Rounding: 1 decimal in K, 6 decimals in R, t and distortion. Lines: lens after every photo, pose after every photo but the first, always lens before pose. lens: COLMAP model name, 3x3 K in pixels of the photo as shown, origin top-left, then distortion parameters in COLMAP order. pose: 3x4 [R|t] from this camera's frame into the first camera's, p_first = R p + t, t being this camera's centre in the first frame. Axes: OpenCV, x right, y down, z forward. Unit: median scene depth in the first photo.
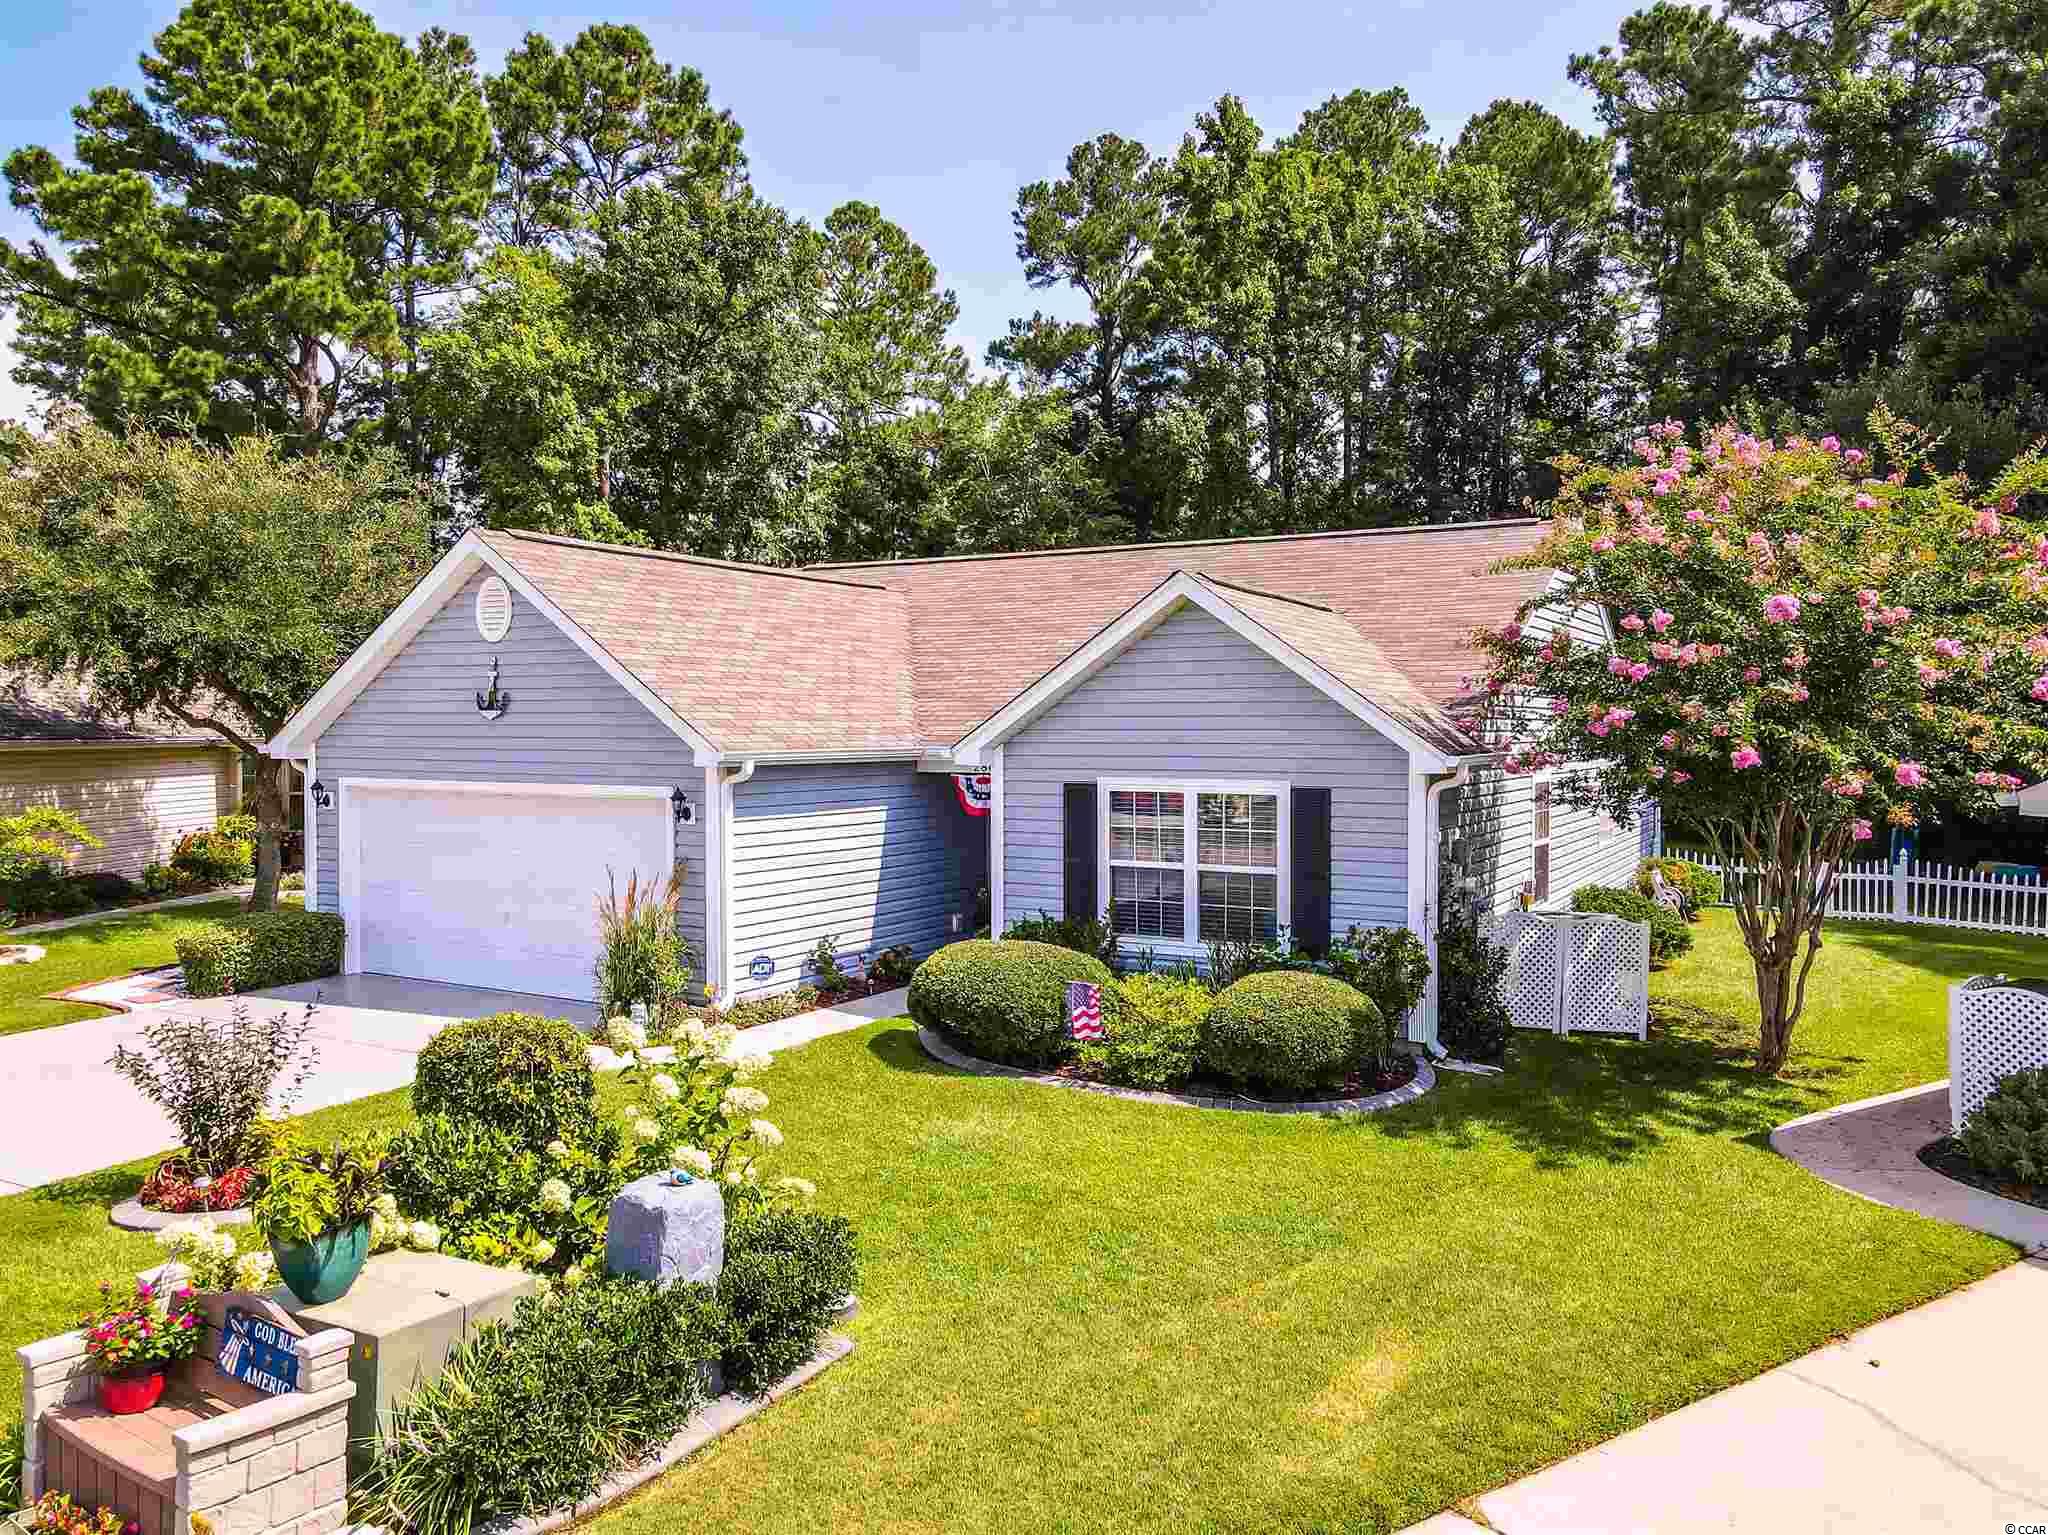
lens RADIAL K [[1486.6, 0, 1024.0], [0, 1486.6, 767.5], [0, 0, 1]] dist [0.005834, 0.001479]
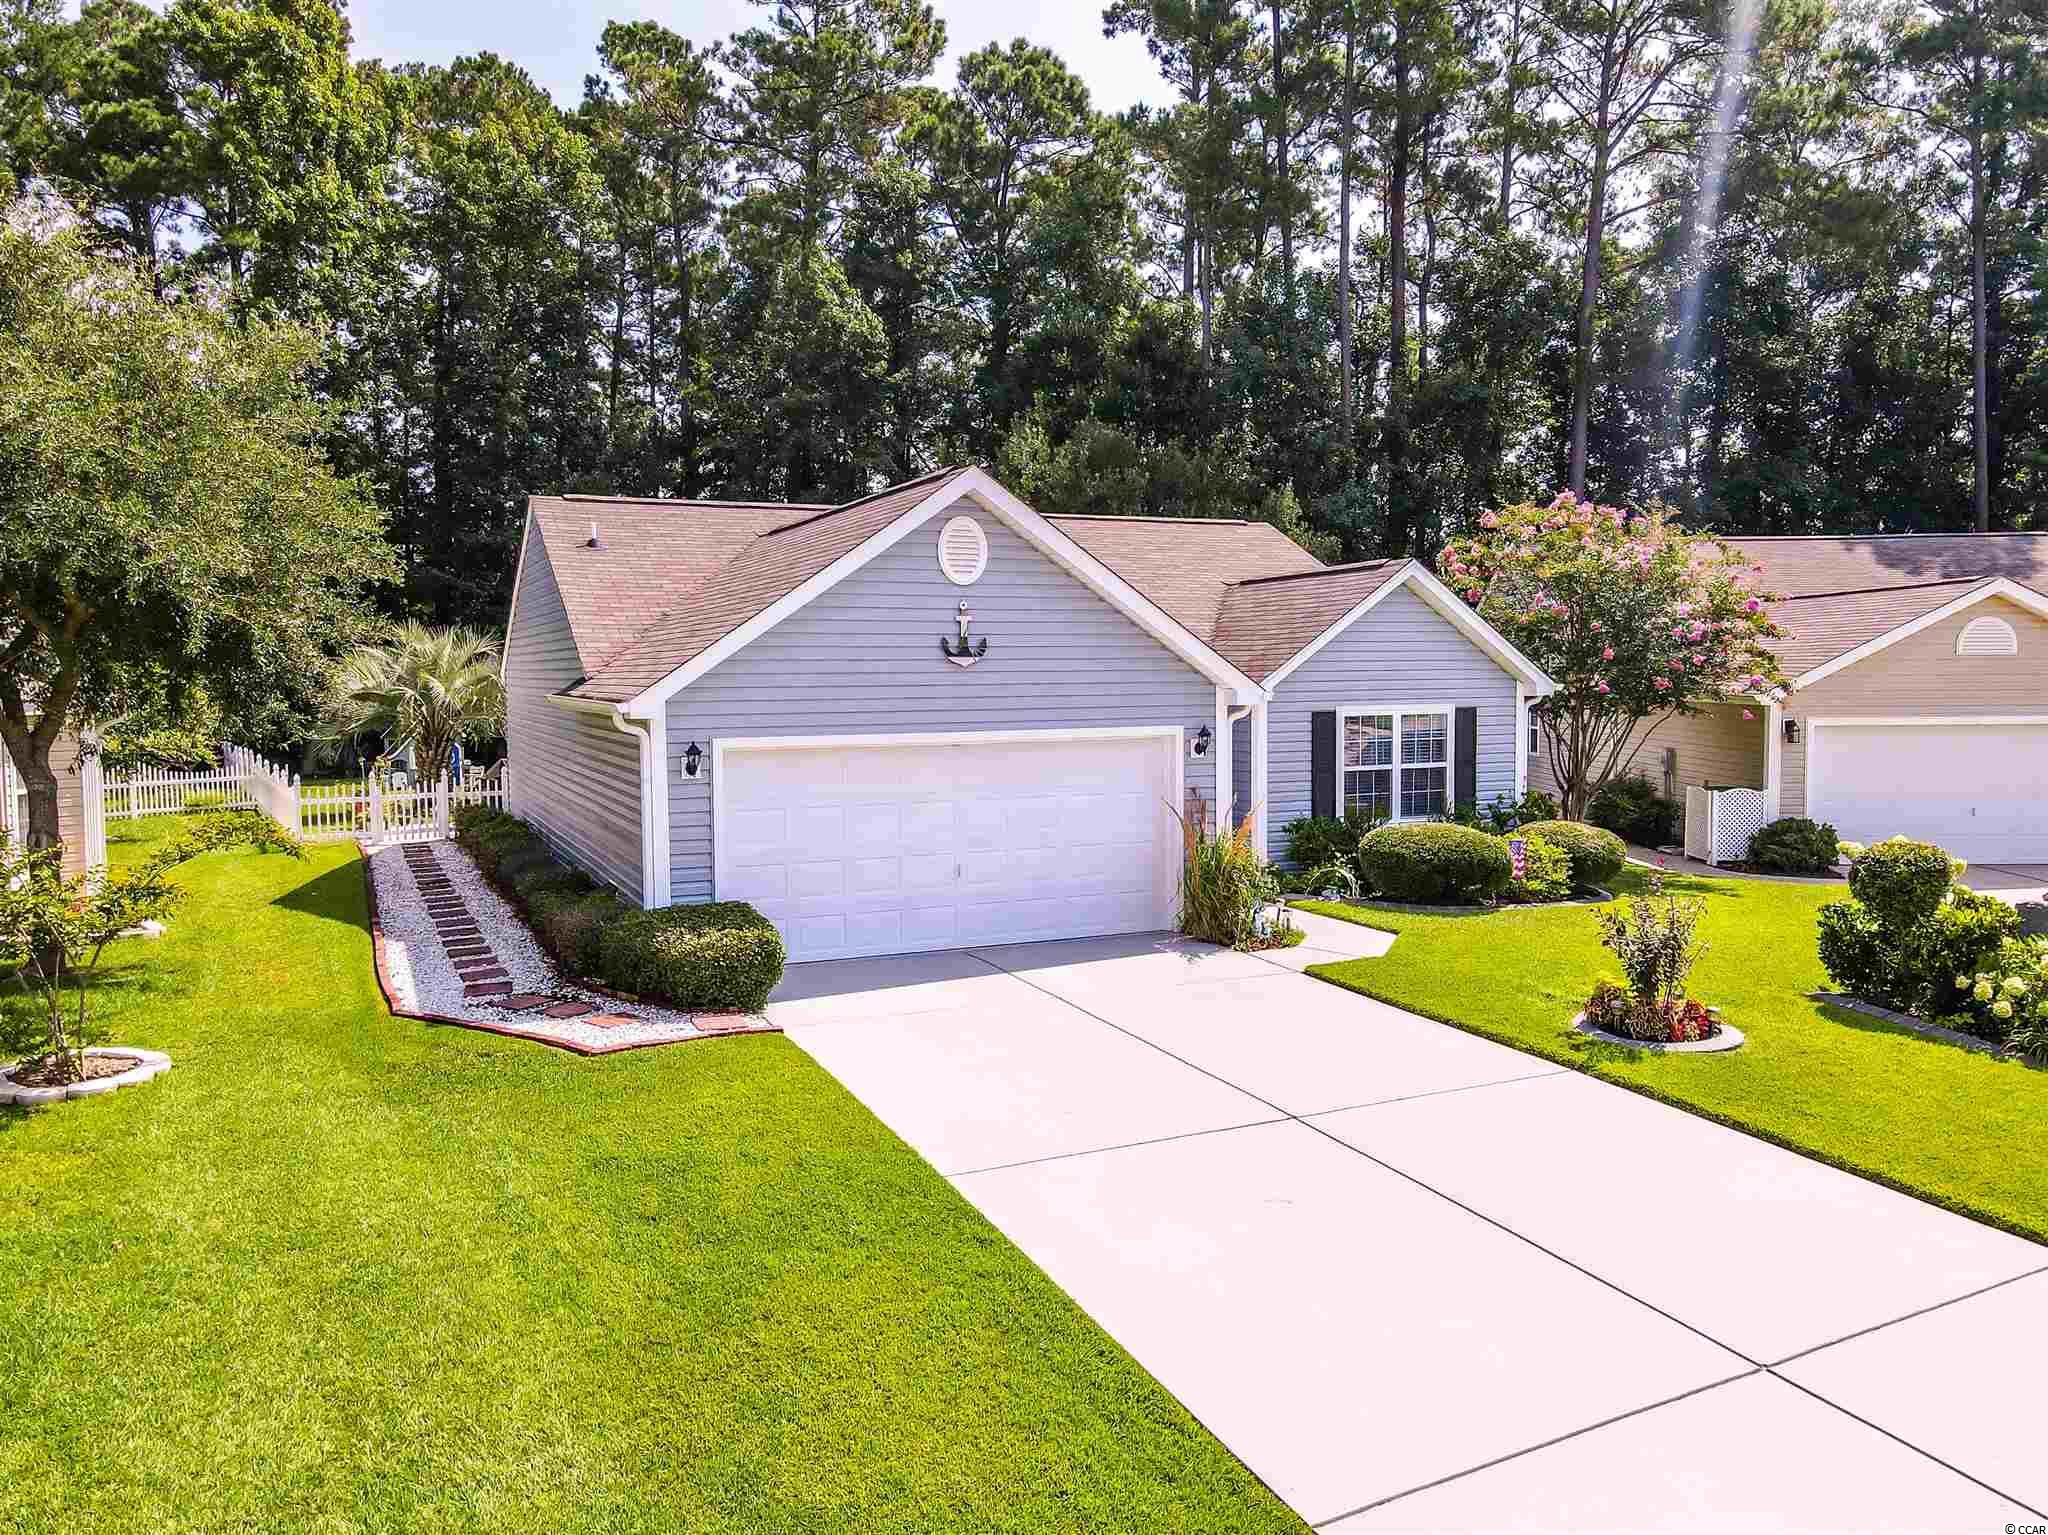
lens RADIAL K [[1486.6, 0, 1024.0], [0, 1486.6, 767.5], [0, 0, 1]] dist [0.005834, 0.001479]
pose [[0.580142, -0.059830, 0.812315, -1.238930], [0.033252, 0.998207, 0.049774, -0.015003], [-0.813836, -0.001865, 0.581091, 0.457708]]
